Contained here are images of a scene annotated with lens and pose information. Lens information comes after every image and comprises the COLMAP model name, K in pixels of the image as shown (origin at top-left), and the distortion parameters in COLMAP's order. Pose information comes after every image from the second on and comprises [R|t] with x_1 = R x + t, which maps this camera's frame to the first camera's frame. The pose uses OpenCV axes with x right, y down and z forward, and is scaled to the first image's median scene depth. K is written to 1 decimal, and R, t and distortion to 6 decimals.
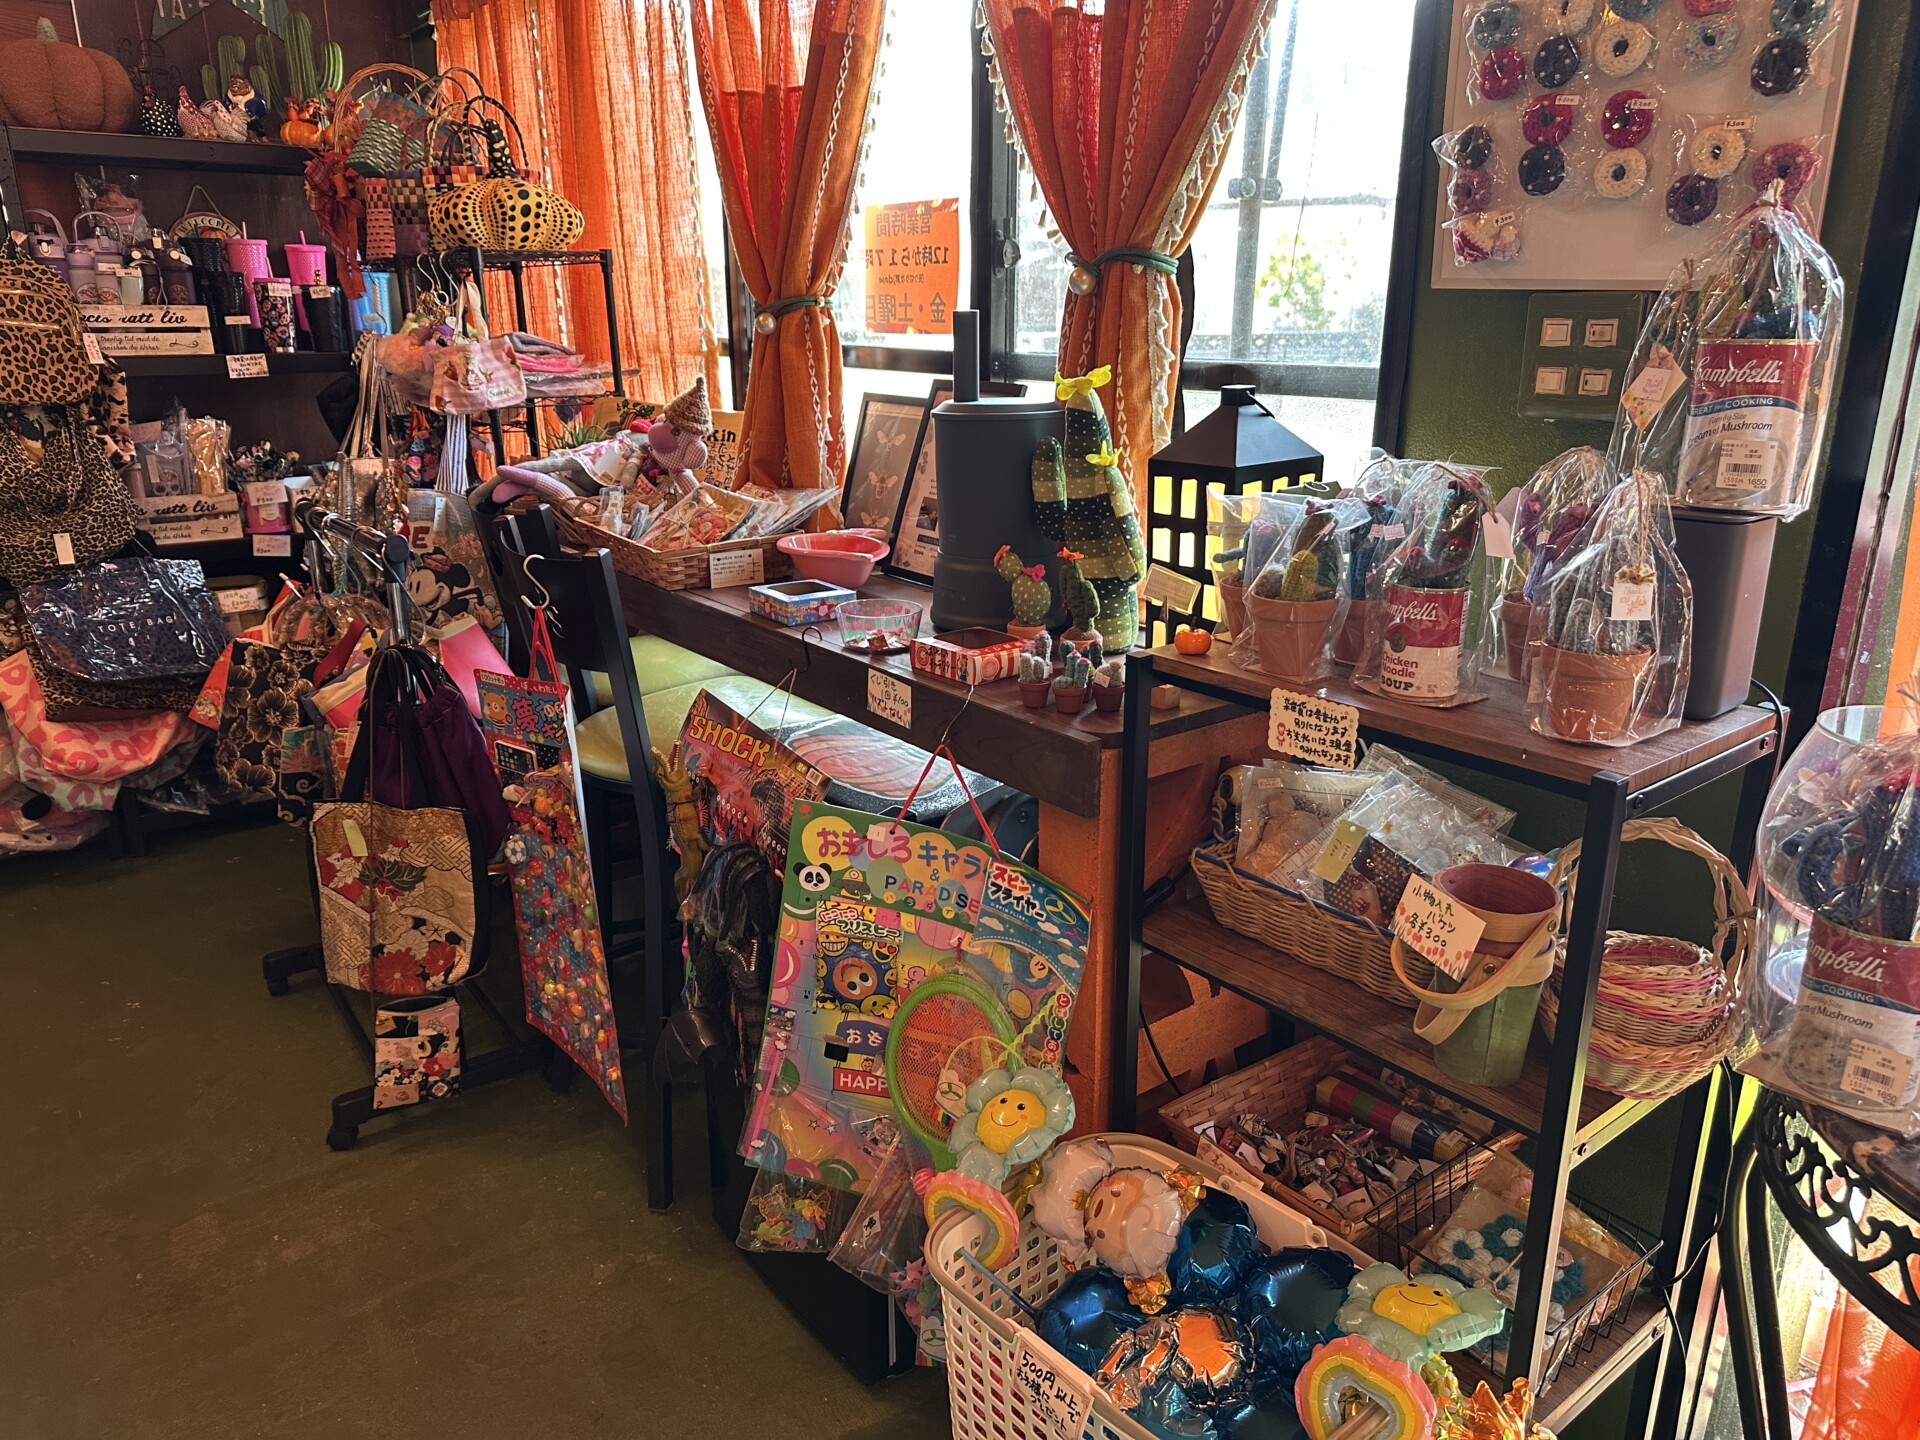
lens RADIAL K [[1351.0, 0, 958.7], [0, 1351.0, 729.6], [0, 0, 1]] dist [0.033176, -0.055585]
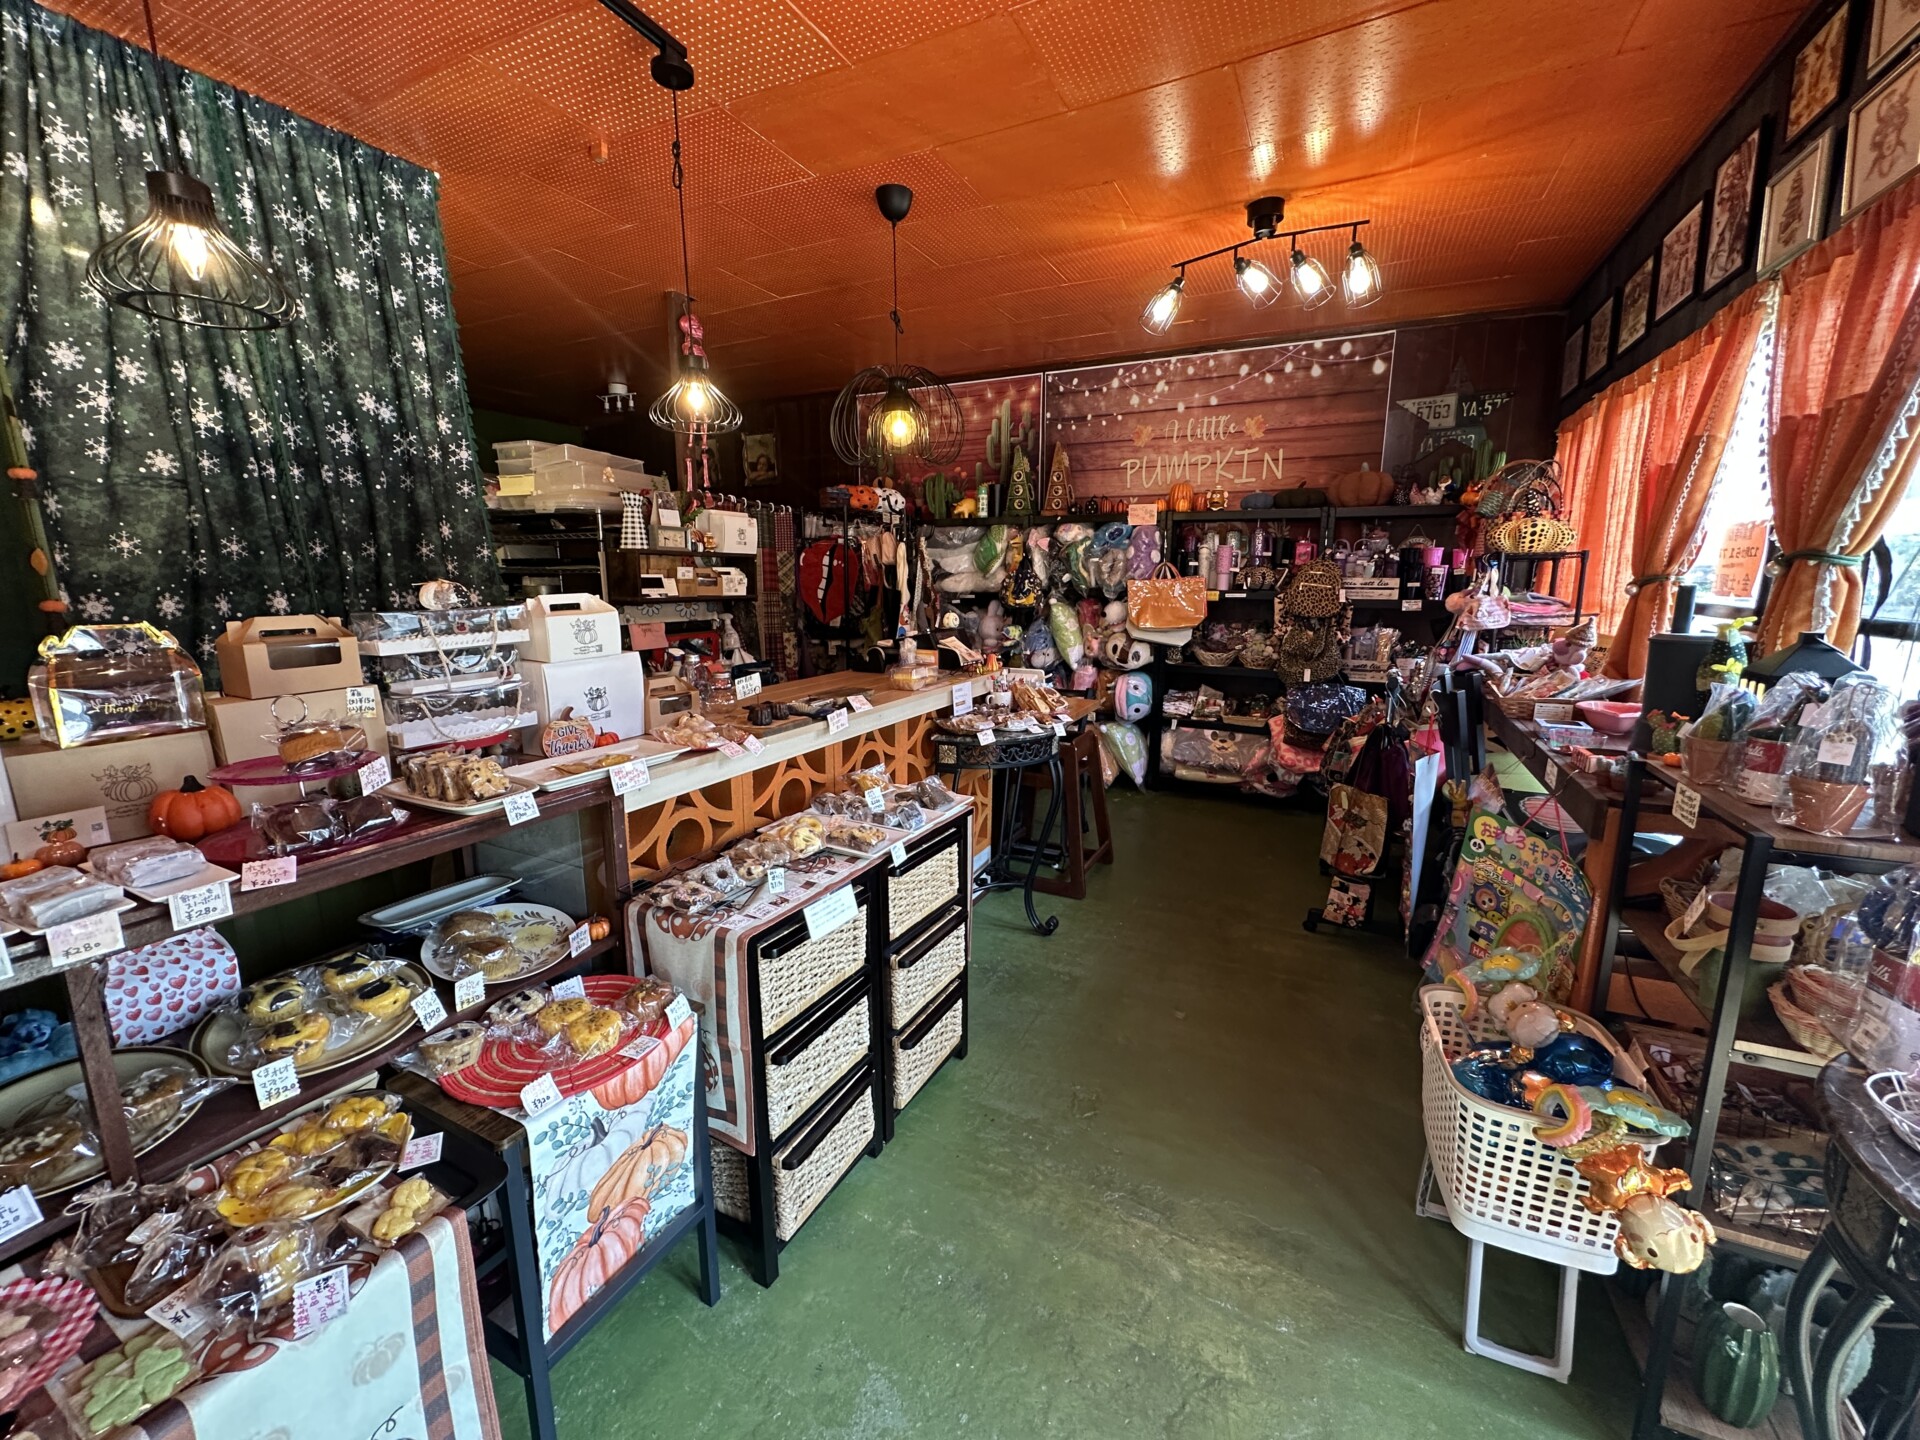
lens RADIAL K [[771.7, 0, 960.0], [0, 771.7, 720.0], [0, 0, 1]] dist [-0.000602, 0.000281]
pose [[0.431794, 0.166554, -0.886461, 0.406448], [-0.267425, 0.962253, 0.050532, 0.053741], [0.861416, 0.215243, 0.460036, -0.206088]]
